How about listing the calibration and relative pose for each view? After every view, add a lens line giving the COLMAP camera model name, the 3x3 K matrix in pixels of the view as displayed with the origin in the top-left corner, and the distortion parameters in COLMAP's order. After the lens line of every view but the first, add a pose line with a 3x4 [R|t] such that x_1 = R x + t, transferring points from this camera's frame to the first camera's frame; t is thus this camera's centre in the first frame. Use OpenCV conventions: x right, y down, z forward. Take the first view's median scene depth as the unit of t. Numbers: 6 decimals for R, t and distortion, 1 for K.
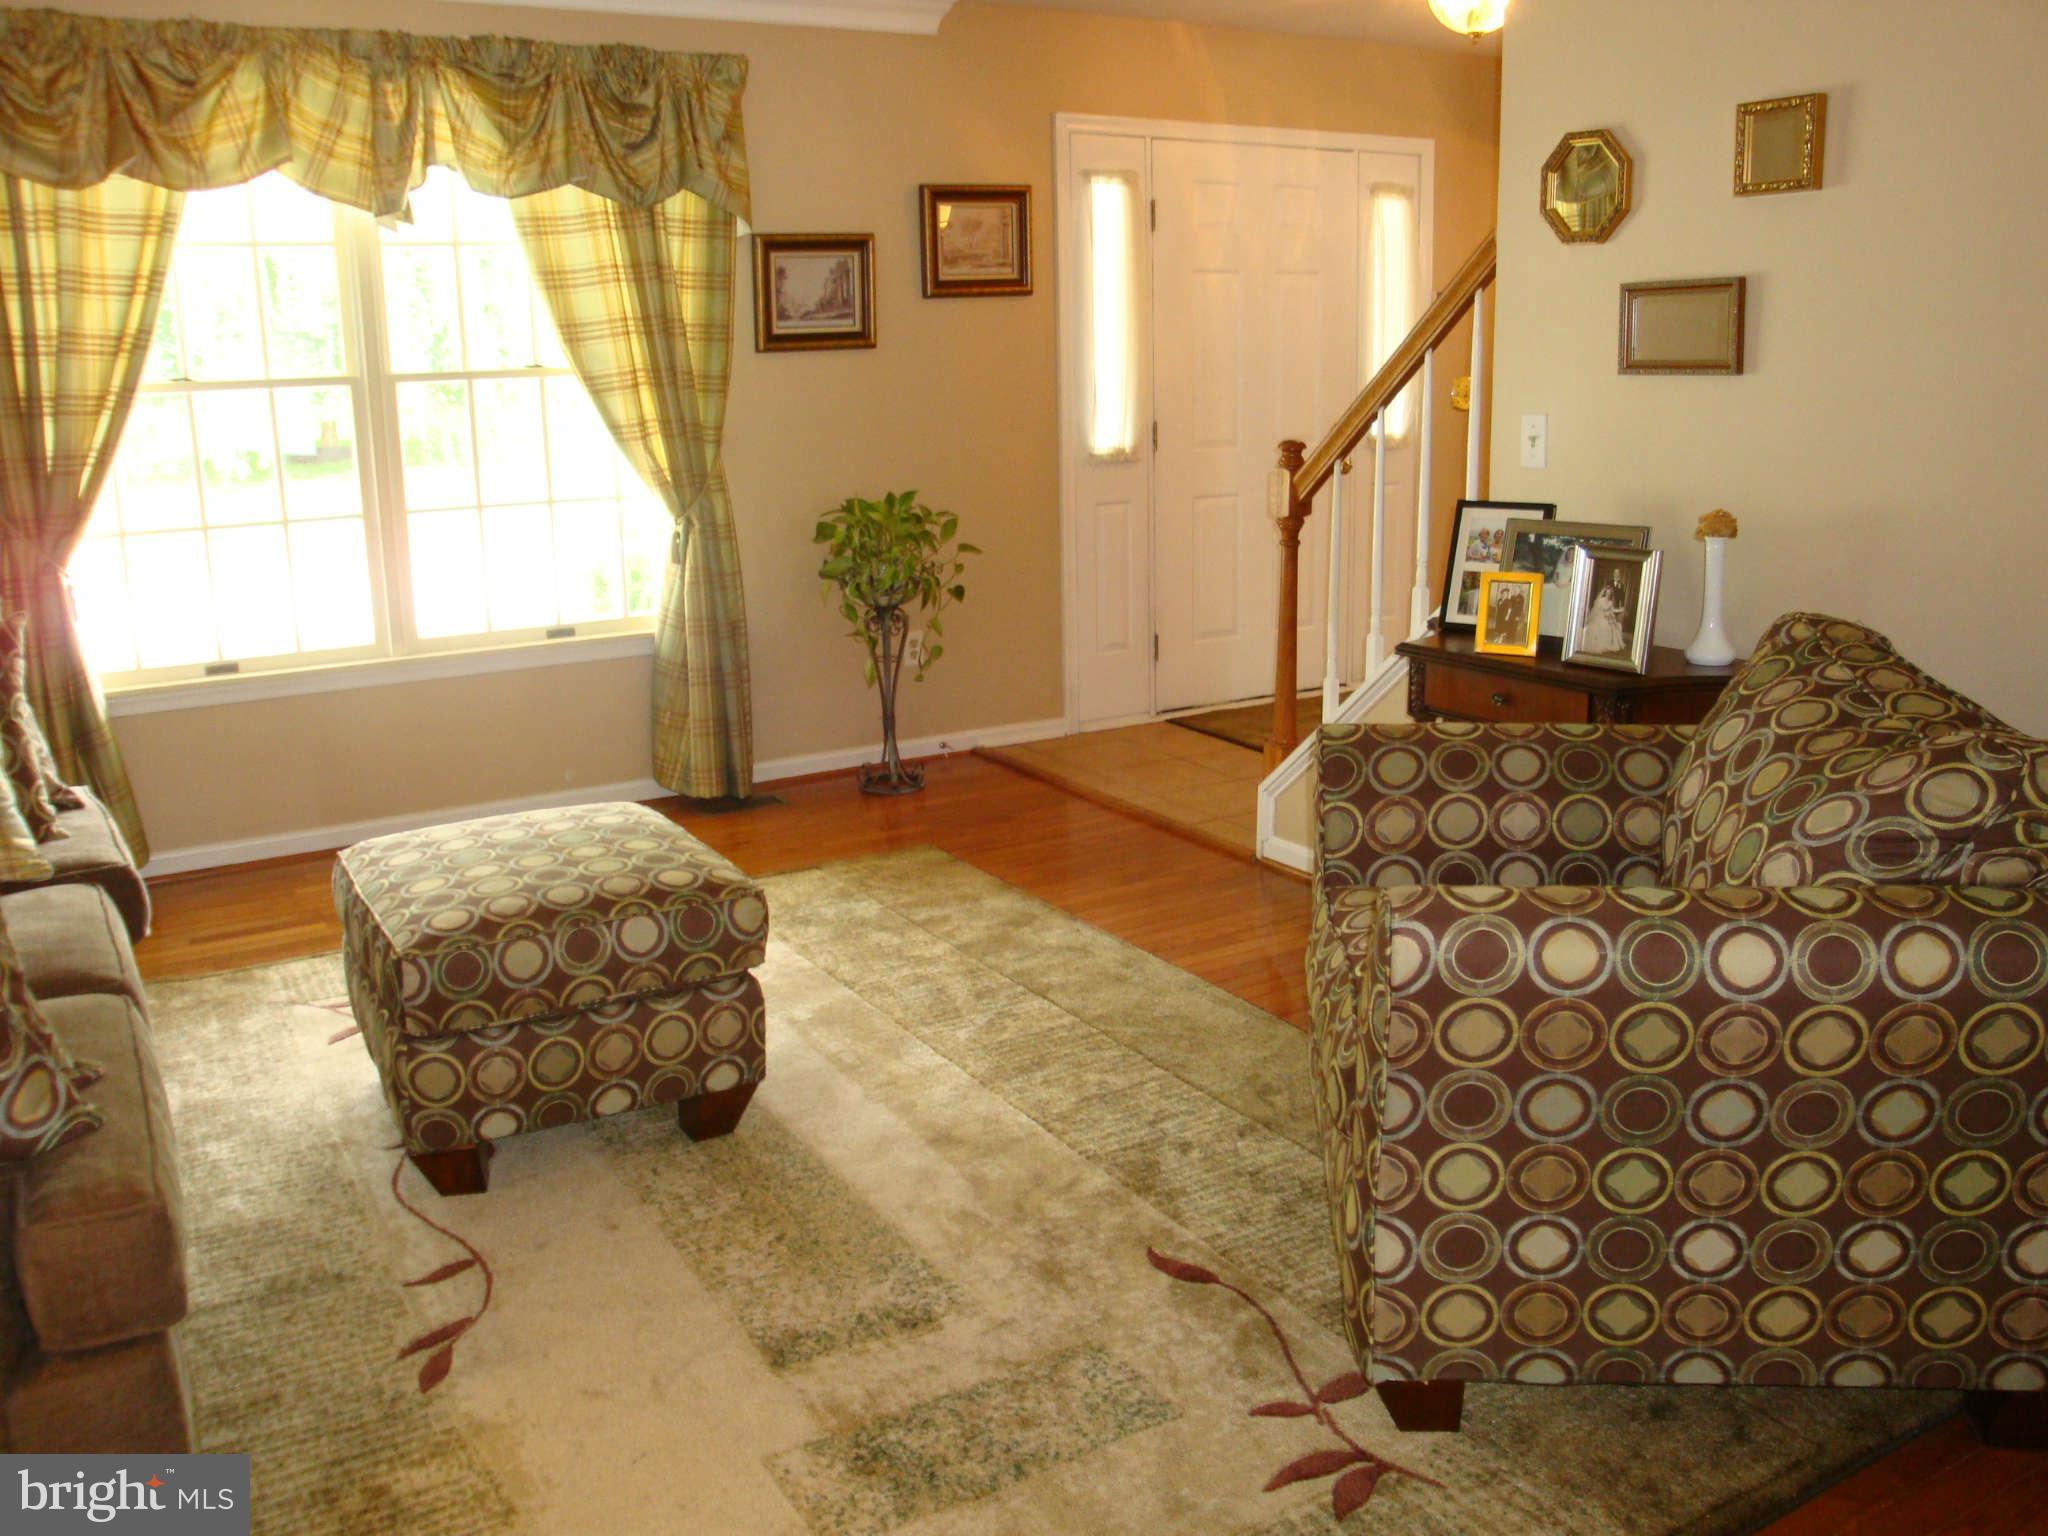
lens RADIAL K [[1710.8, 0, 1026.9], [0, 1710.8, 760.0], [0, 0, 1]] dist [-0.155164, 0.130835]
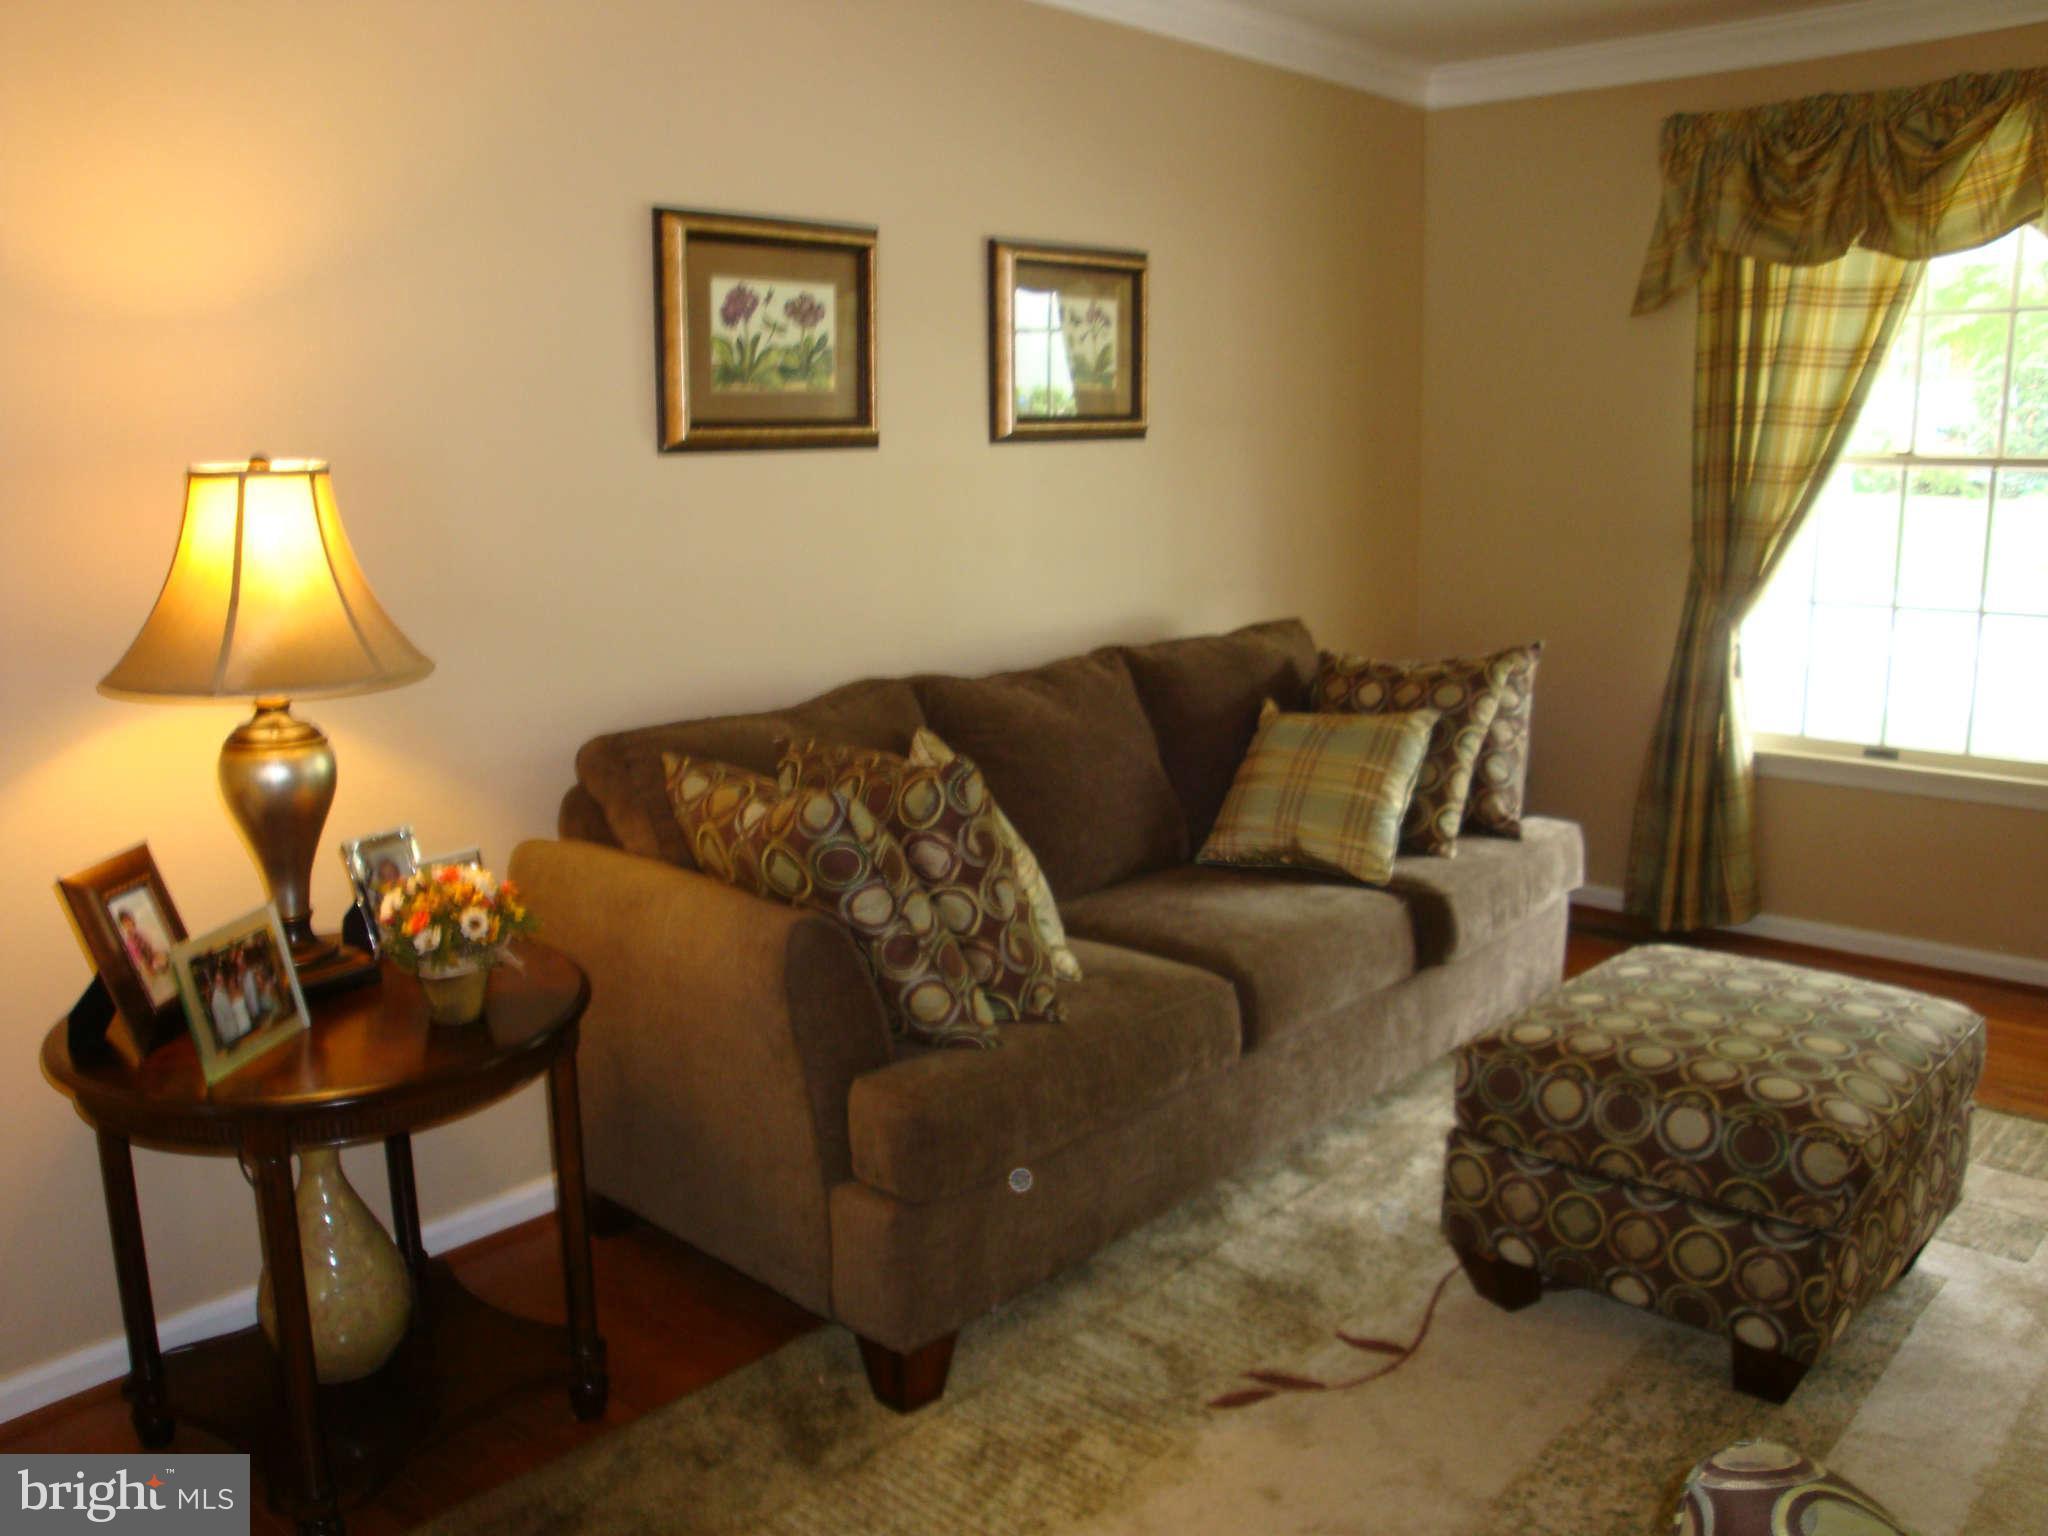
lens RADIAL K [[1710.8, 0, 1015.9], [0, 1710.8, 774.8], [0, 0, 1]] dist [-0.155164, 0.130835]
pose [[0.280842, 0.204228, -0.937773, 0.311448], [-0.208239, 0.966787, 0.148184, -0.090472], [0.936891, 0.153665, 0.314043, 0.259652]]
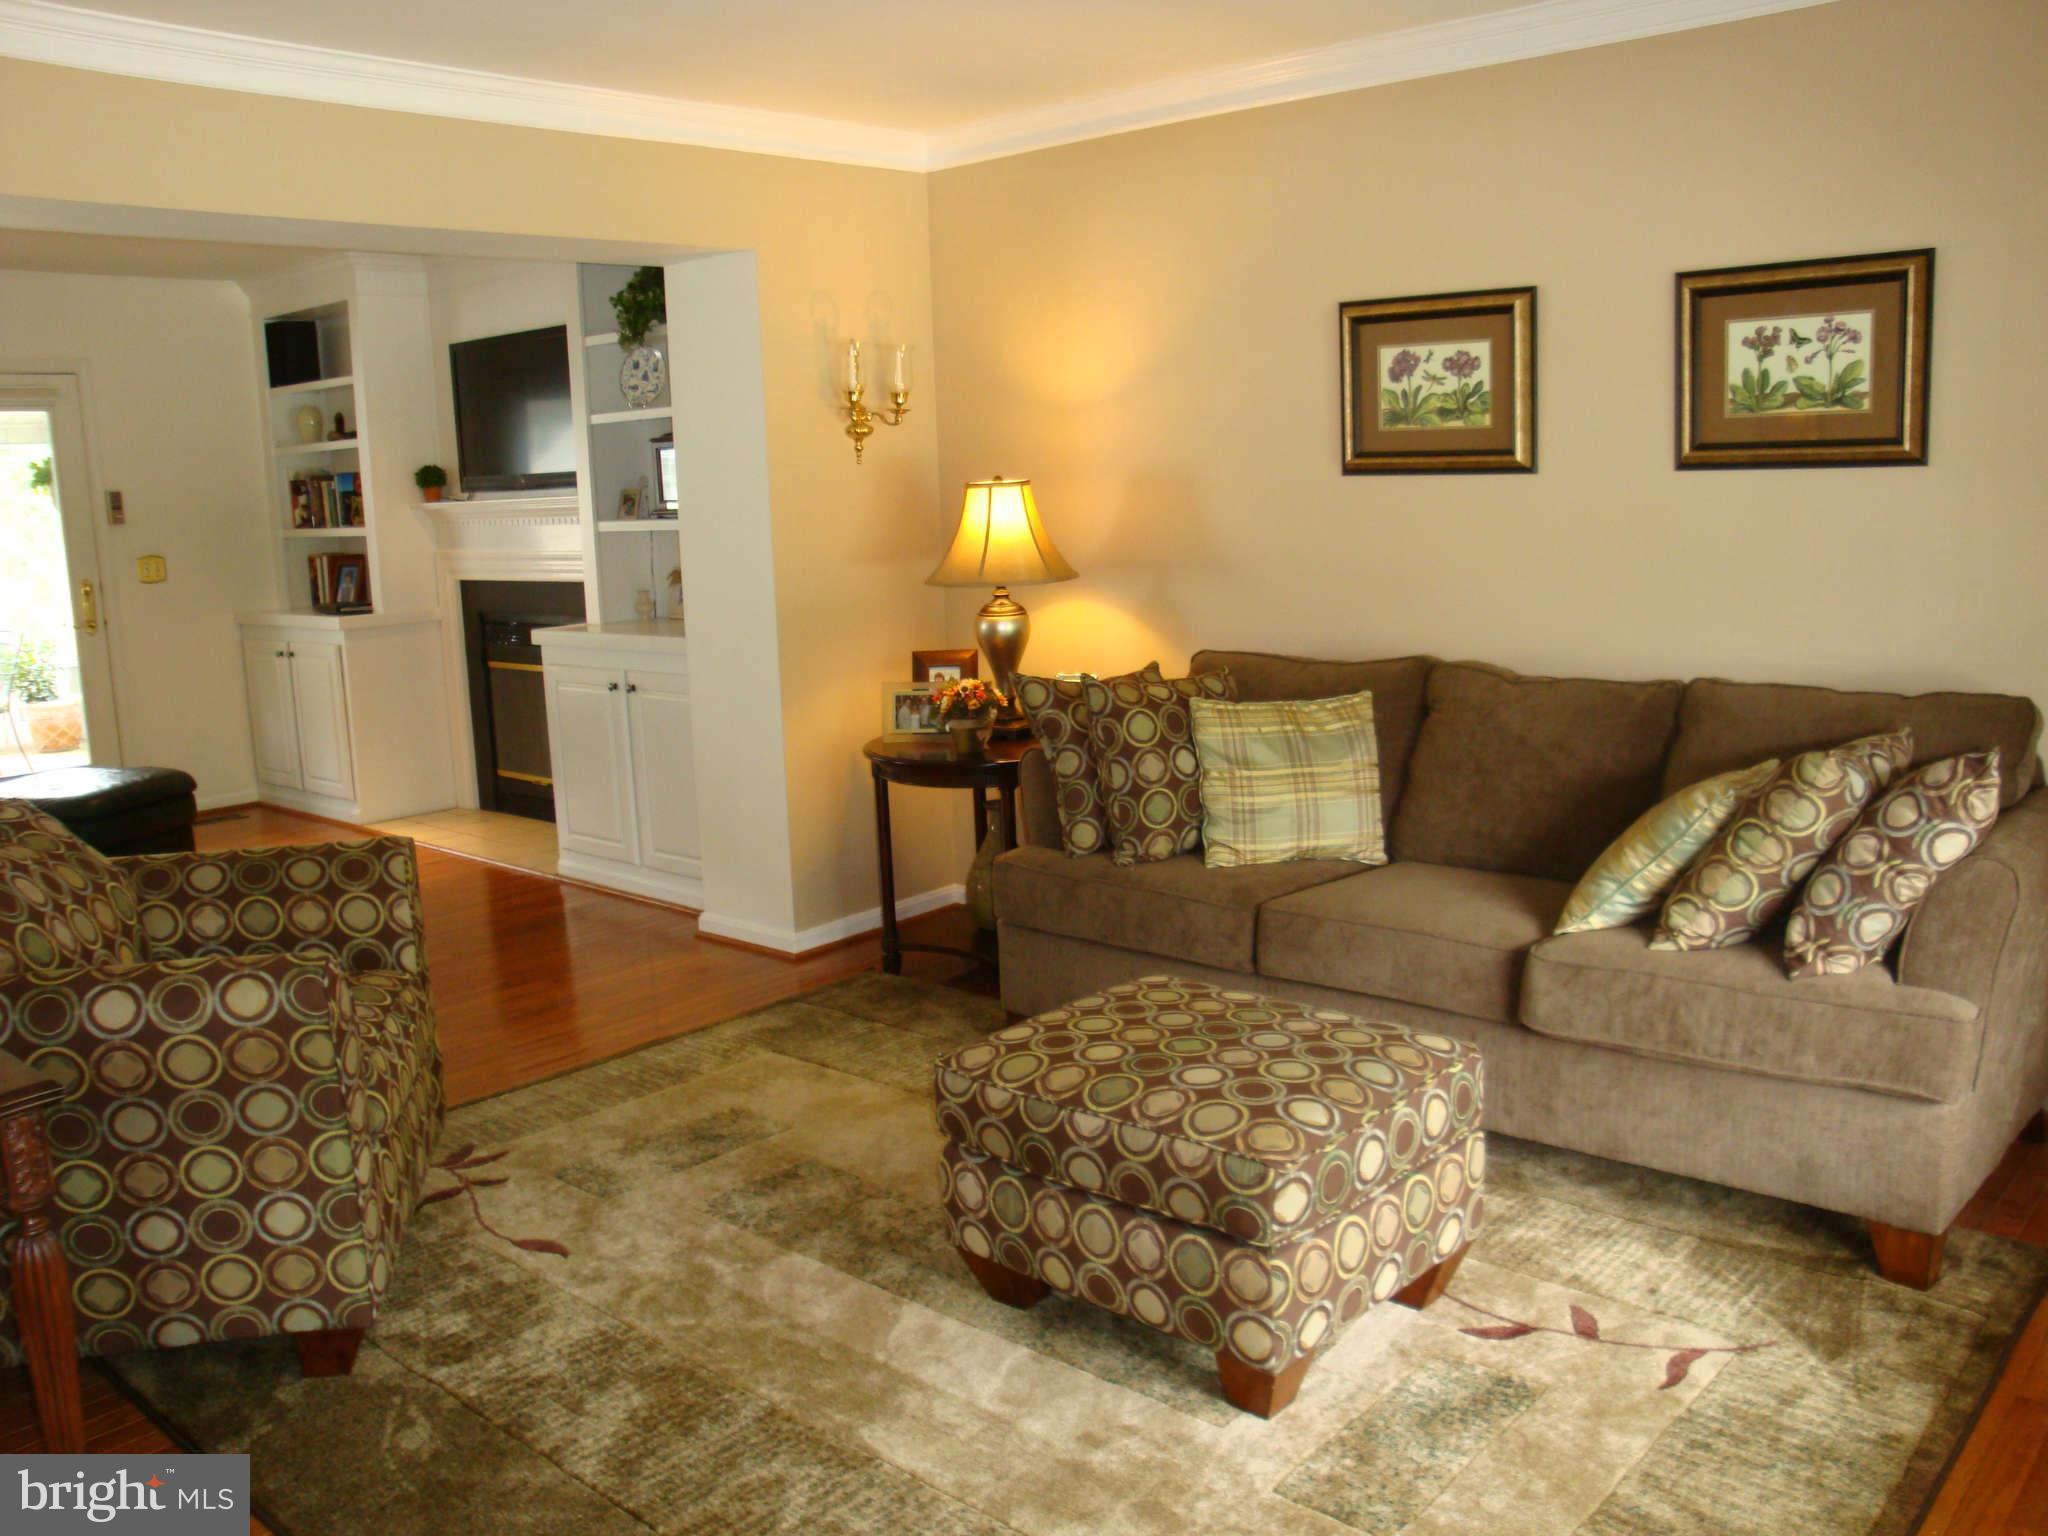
lens RADIAL K [[1710.8, 0, 1030.1], [0, 1710.8, 779.2], [0, 0, 1]] dist [-0.155164, 0.130835]
pose [[-0.953846, 0.103963, -0.281727, 0.055364], [-0.016479, 0.918625, 0.394786, -0.321739], [0.299845, 0.381208, -0.874513, 1.253562]]
